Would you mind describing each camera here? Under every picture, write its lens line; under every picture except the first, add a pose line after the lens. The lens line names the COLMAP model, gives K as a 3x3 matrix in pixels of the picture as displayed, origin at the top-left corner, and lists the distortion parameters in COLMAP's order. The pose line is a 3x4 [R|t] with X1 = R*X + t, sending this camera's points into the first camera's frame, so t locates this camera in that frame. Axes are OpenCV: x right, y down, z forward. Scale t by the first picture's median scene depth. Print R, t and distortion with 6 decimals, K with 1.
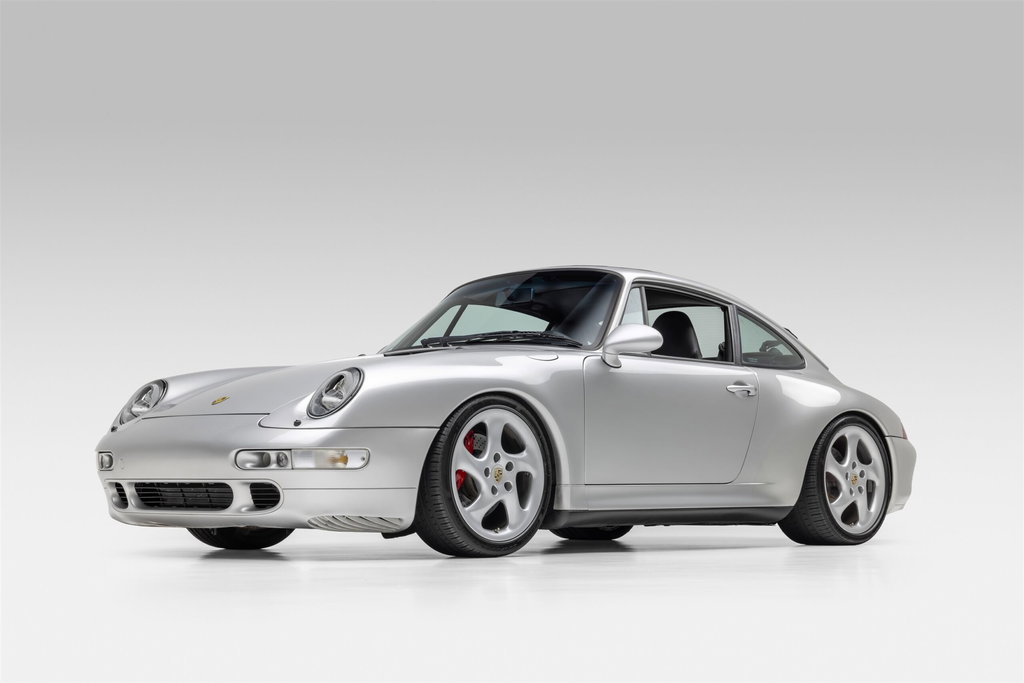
lens RADIAL K [[1960.1, 0, 512.0], [0, 1960.1, 341.5], [0, 0, 1]] dist [-0.016224, -0.097105]
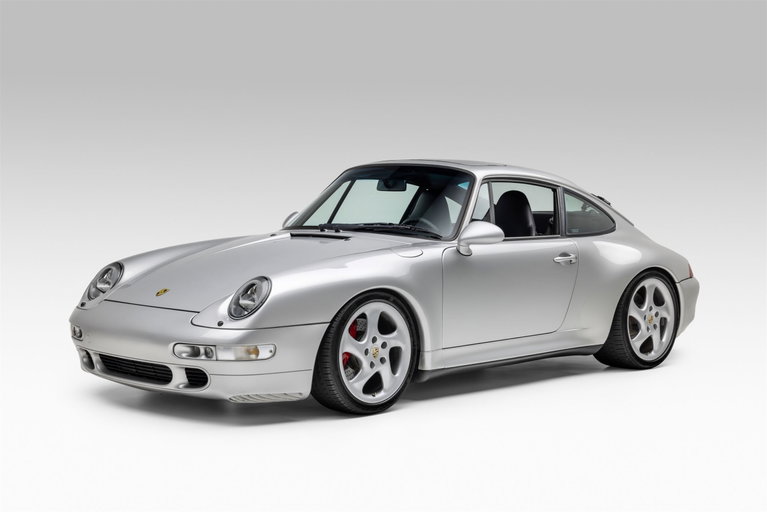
lens RADIAL K [[1468.1, 0, 383.5], [0, 1468.1, 256.0], [0, 0, 1]] dist [-0.016224, -0.097105]
pose [[0.999884, 0.004497, -0.014544, 0.011888], [-0.002340, 0.989414, 0.145105, -0.132951], [0.015043, -0.145054, 0.989309, 0.038521]]
